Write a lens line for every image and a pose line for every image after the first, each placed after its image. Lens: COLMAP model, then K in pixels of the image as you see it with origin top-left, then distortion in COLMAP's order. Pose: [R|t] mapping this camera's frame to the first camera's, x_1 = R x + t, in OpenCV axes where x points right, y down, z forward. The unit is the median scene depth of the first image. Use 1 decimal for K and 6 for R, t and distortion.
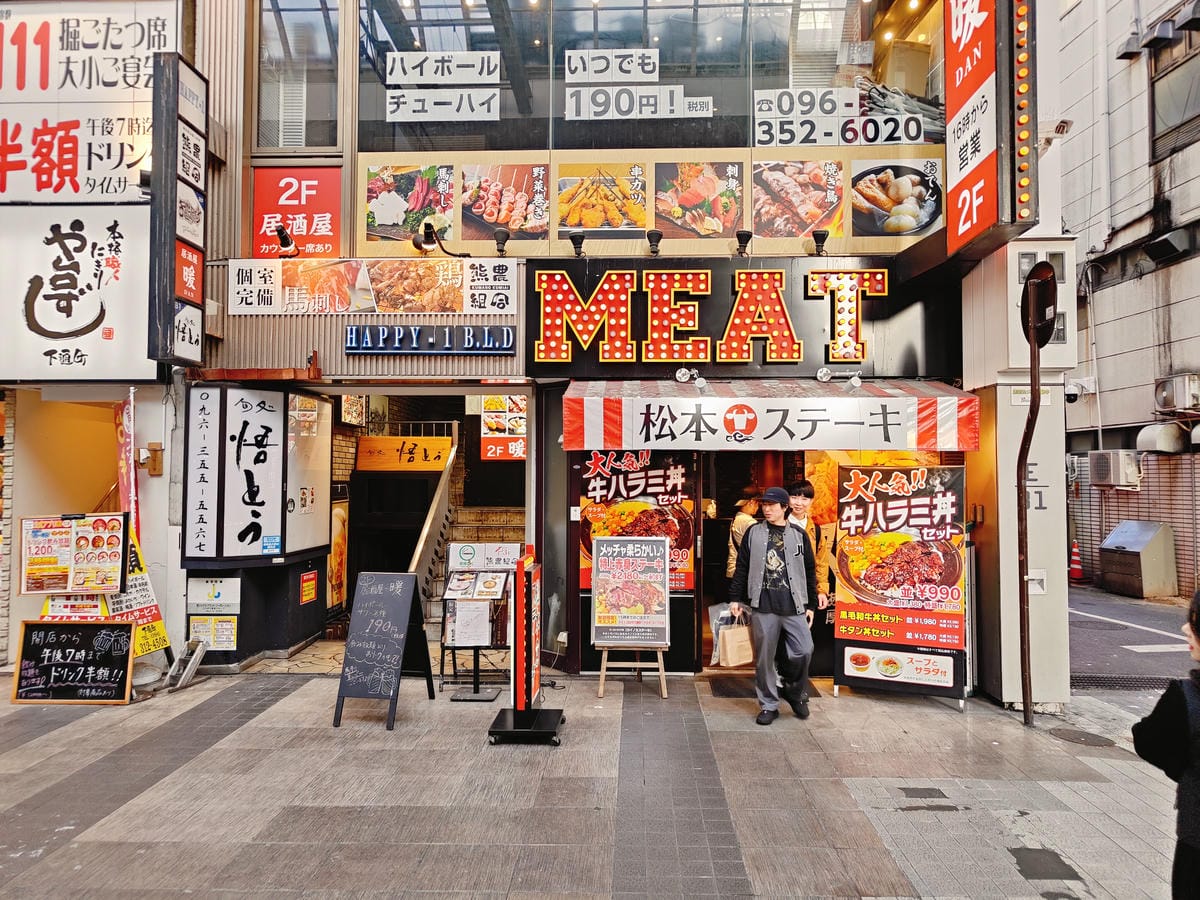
lens RADIAL K [[842.1, 0, 601.6], [0, 842.1, 453.2], [0, 0, 1]] dist [0.007355, -0.002598]
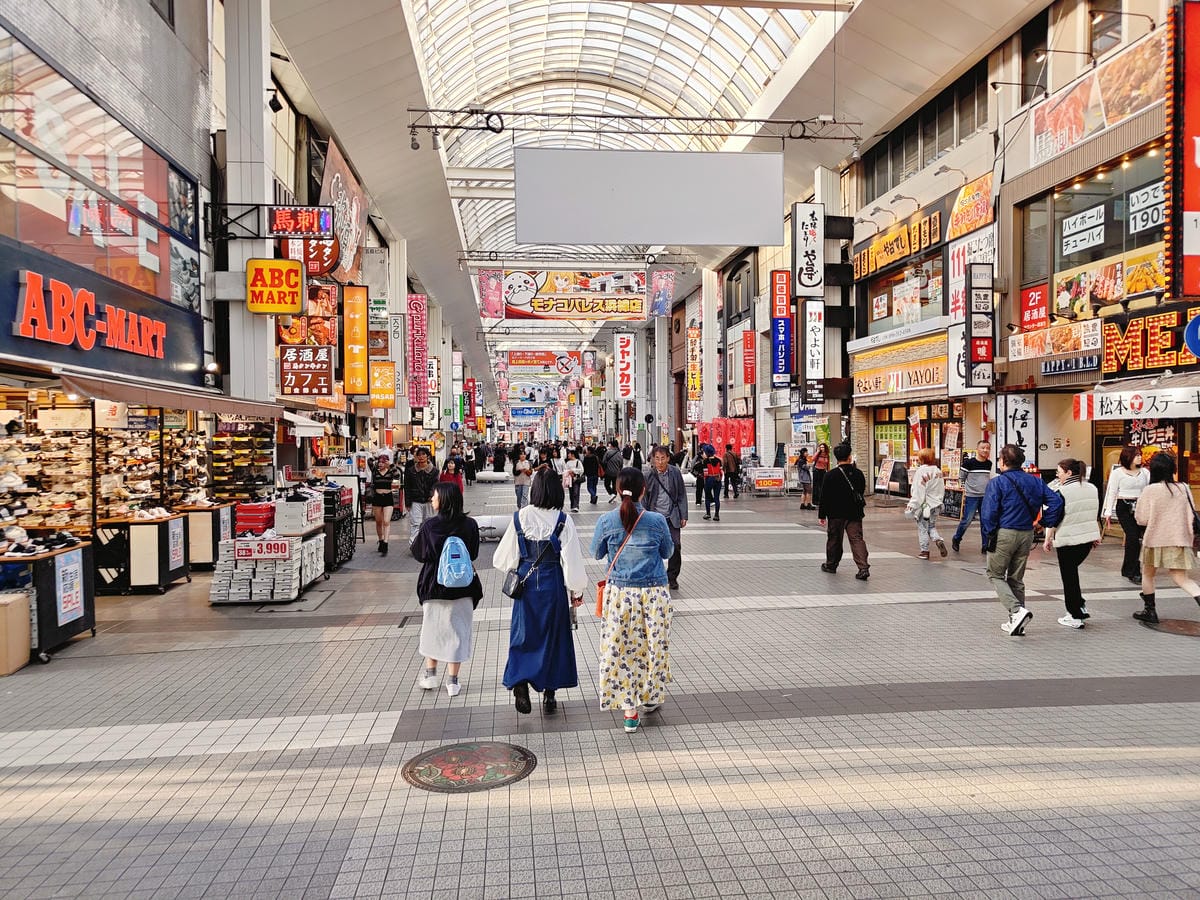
lens RADIAL K [[842.1, 0, 597.9], [0, 842.1, 447.3], [0, 0, 1]] dist [0.007355, -0.002598]
pose [[0.135687, 0.009633, -0.990705, 1.644212], [0.041633, 0.999014, 0.015415, -0.016793], [0.989877, -0.043338, 0.135153, -0.397614]]
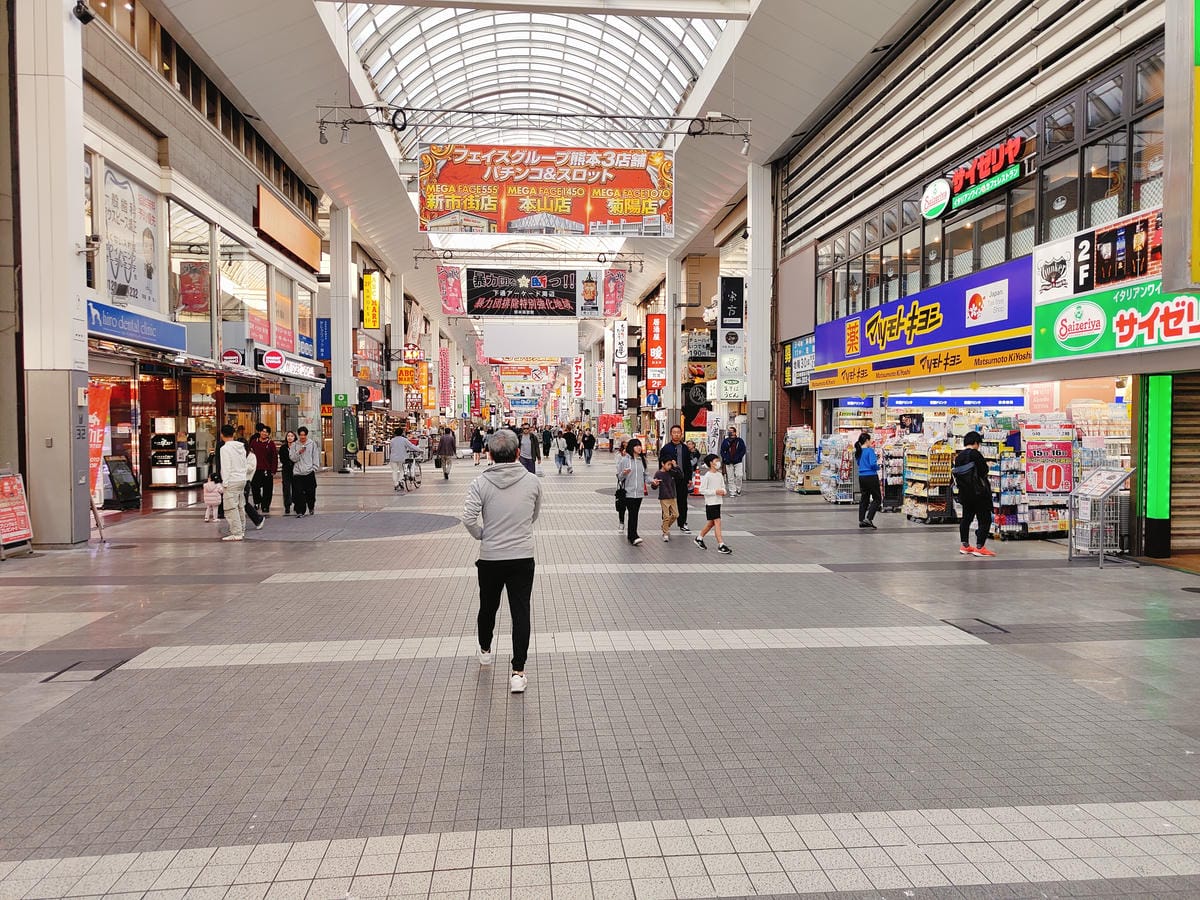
lens RADIAL K [[842.1, 0, 602.7], [0, 842.1, 452.4], [0, 0, 1]] dist [0.007355, -0.002598]
pose [[0.126804, 0.034365, -0.991332, 5.024065], [0.032034, 0.998737, 0.038719, -0.018815], [0.991410, -0.036666, 0.125543, -0.257466]]
